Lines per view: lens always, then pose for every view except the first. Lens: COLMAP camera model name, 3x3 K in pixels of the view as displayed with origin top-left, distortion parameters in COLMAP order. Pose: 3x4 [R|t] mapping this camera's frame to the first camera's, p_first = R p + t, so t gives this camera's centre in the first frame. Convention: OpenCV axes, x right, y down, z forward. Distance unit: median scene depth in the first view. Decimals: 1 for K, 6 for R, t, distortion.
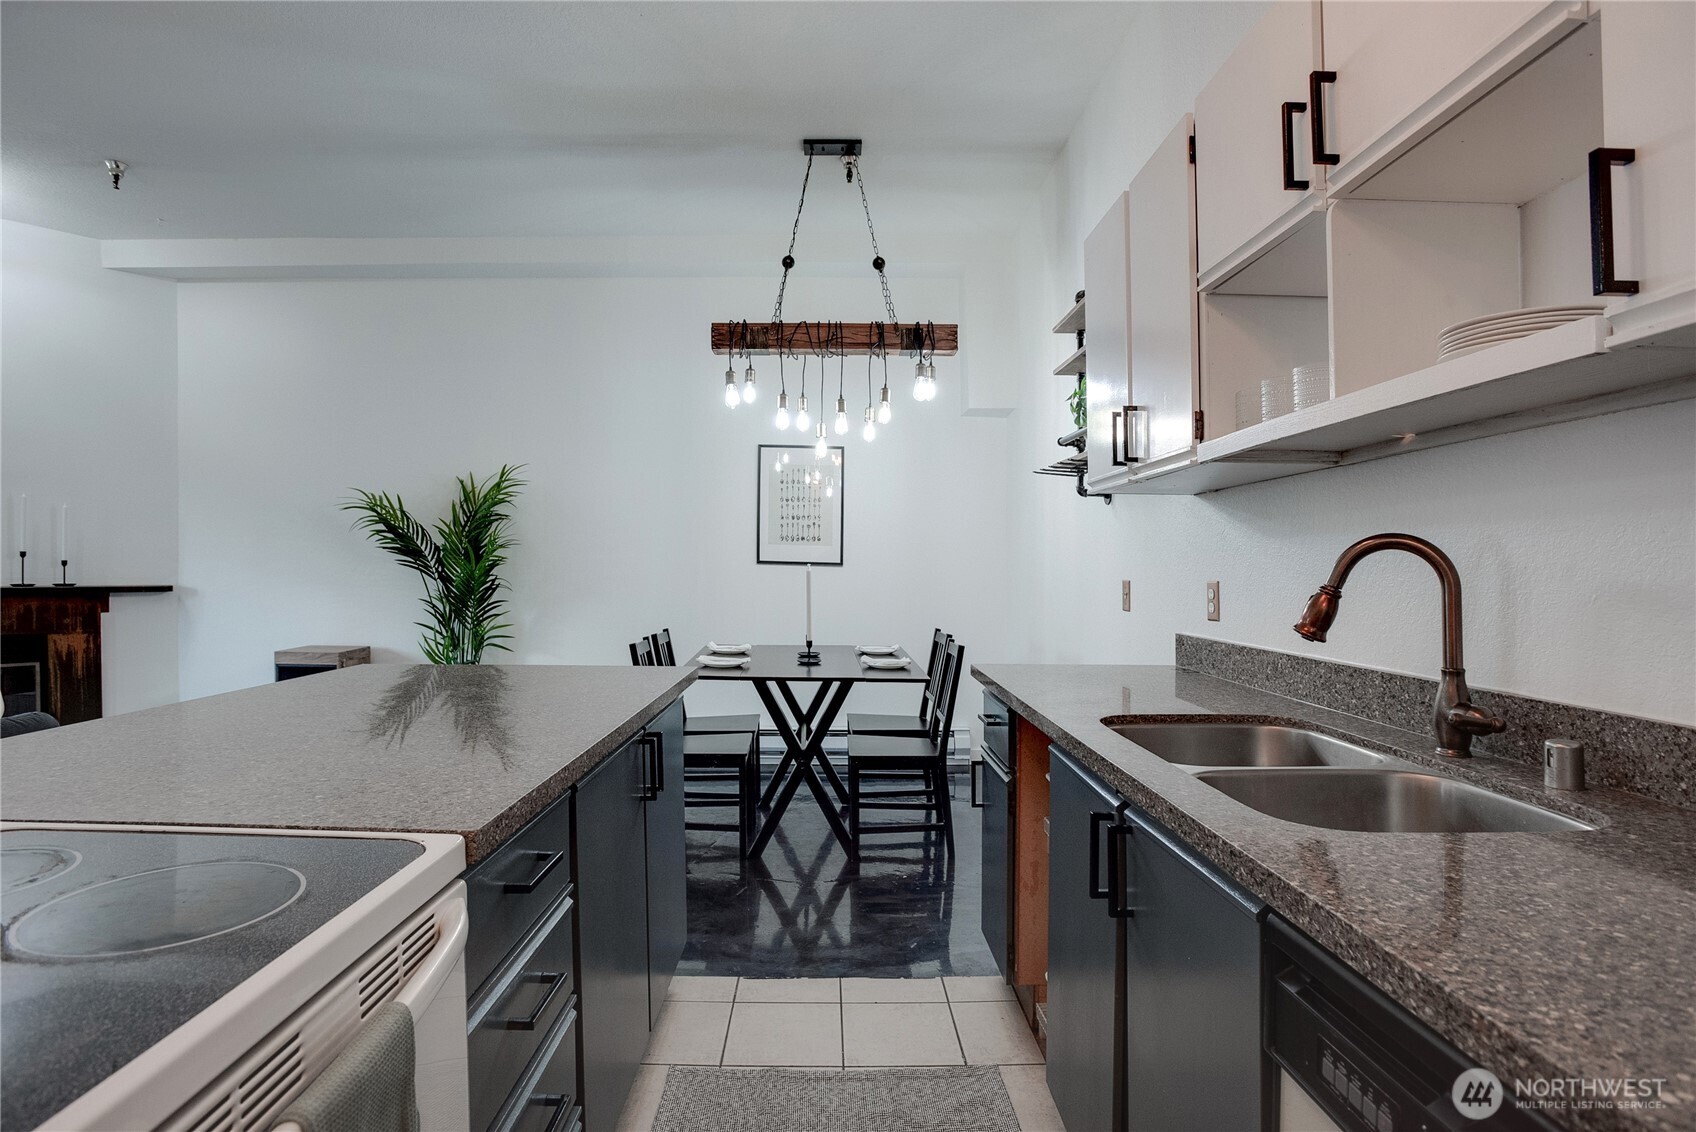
lens RADIAL K [[816.4, 0, 810.0], [0, 816.4, 575.1], [0, 0, 1]] dist [-0.049480, 0.017632]
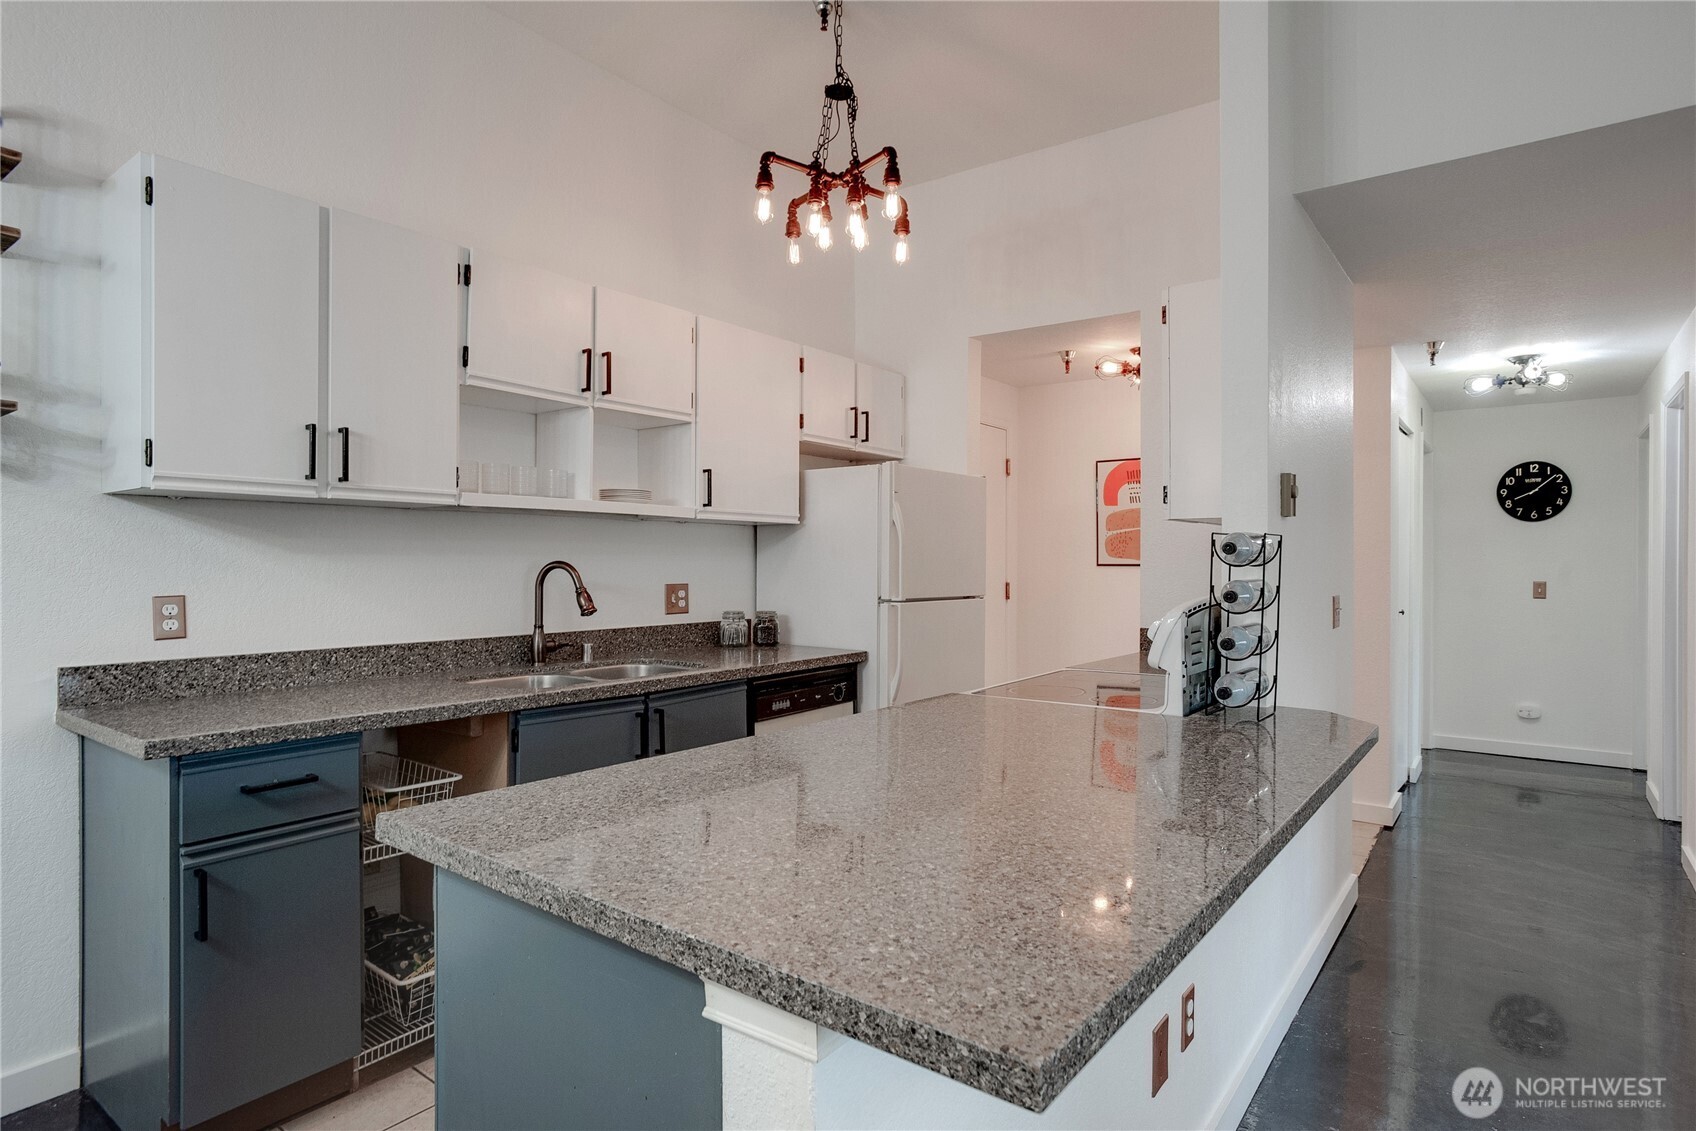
lens RADIAL K [[898.2, 0, 842.2], [0, 898.2, 548.3], [0, 0, 1]] dist [-0.012103, 0.009563]
pose [[-0.792572, -0.002095, 0.609774, -0.373128], [-0.003669, 0.999992, -0.001334, -0.024943], [-0.609767, -0.003295, -0.792574, 0.696065]]
